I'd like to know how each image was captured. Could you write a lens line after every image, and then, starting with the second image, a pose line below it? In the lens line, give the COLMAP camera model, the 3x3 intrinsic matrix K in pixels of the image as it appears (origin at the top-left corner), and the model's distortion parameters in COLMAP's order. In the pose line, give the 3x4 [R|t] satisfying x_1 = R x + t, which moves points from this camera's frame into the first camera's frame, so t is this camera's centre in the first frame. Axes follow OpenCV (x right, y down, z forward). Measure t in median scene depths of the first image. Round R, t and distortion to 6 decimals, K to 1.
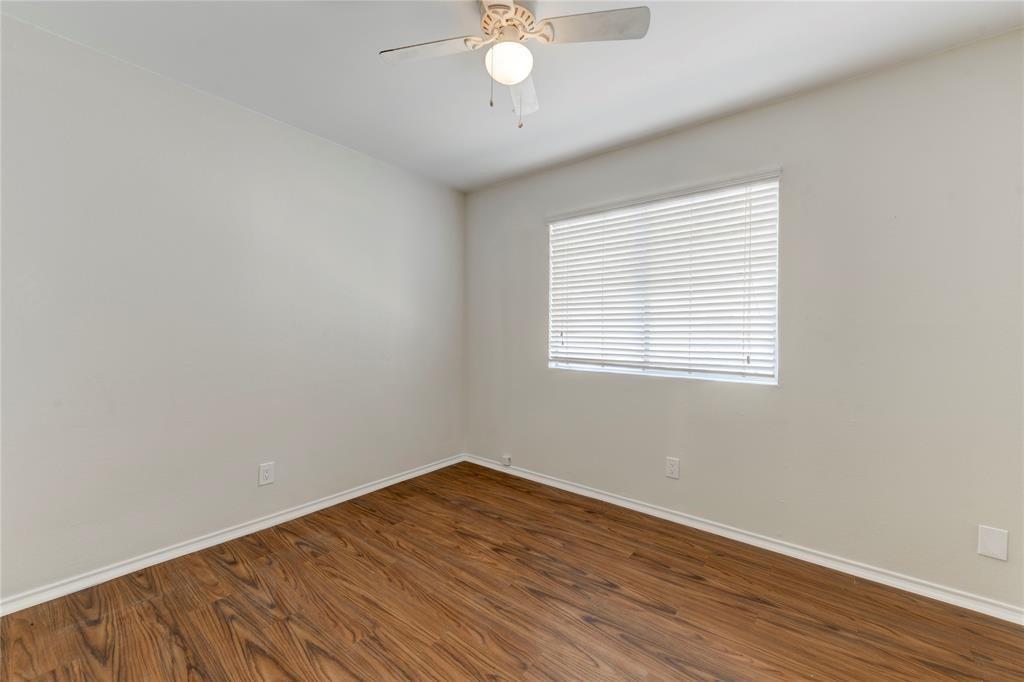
lens RADIAL K [[401.0, 0, 516.3], [0, 401.0, 337.0], [0, 0, 1]] dist [0.010736, -0.003860]
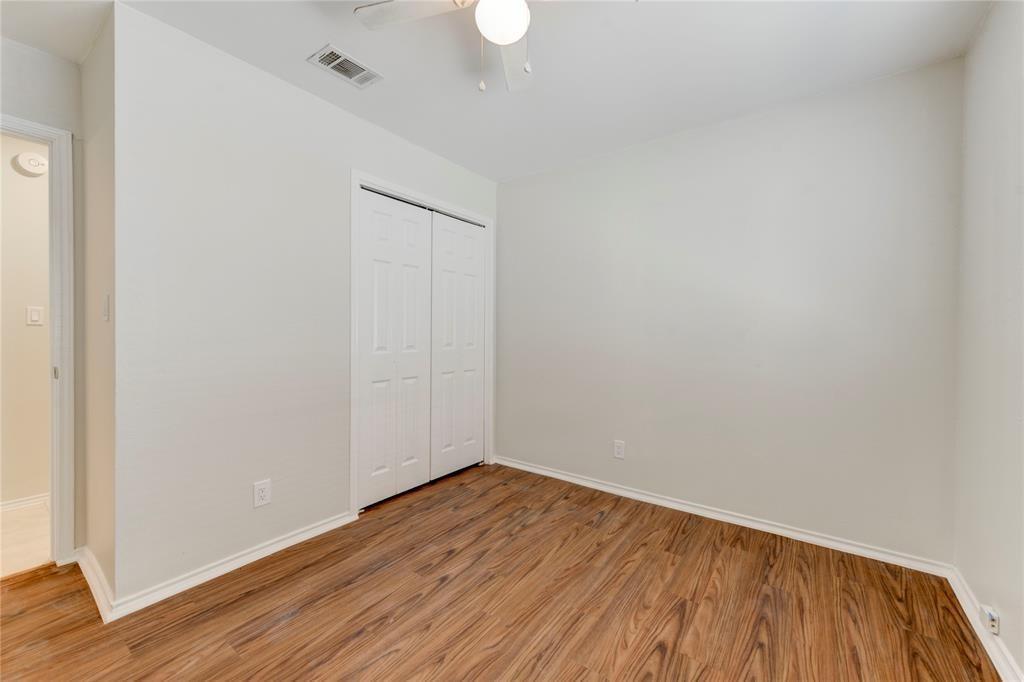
lens RADIAL K [[401.0, 0, 516.3], [0, 401.0, 337.0], [0, 0, 1]] dist [0.010736, -0.003860]
pose [[0.044128, 0.008009, -0.998994, 0.620511], [-0.013174, 0.999886, 0.007434, 0.001785], [0.998939, 0.012833, 0.044229, 0.718154]]
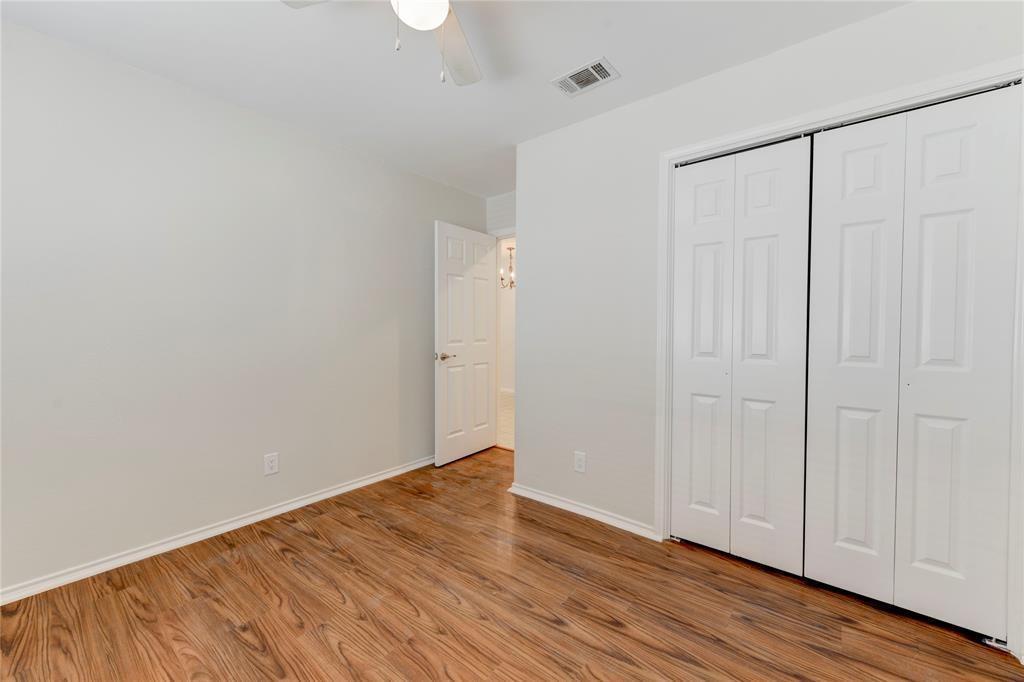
lens RADIAL K [[401.0, 0, 516.3], [0, 401.0, 337.0], [0, 0, 1]] dist [0.010736, -0.003860]
pose [[-0.999911, -0.012770, -0.003760, -0.160039], [-0.012869, 0.999533, 0.027707, -0.010599], [0.003404, 0.027753, -0.999609, 1.330937]]
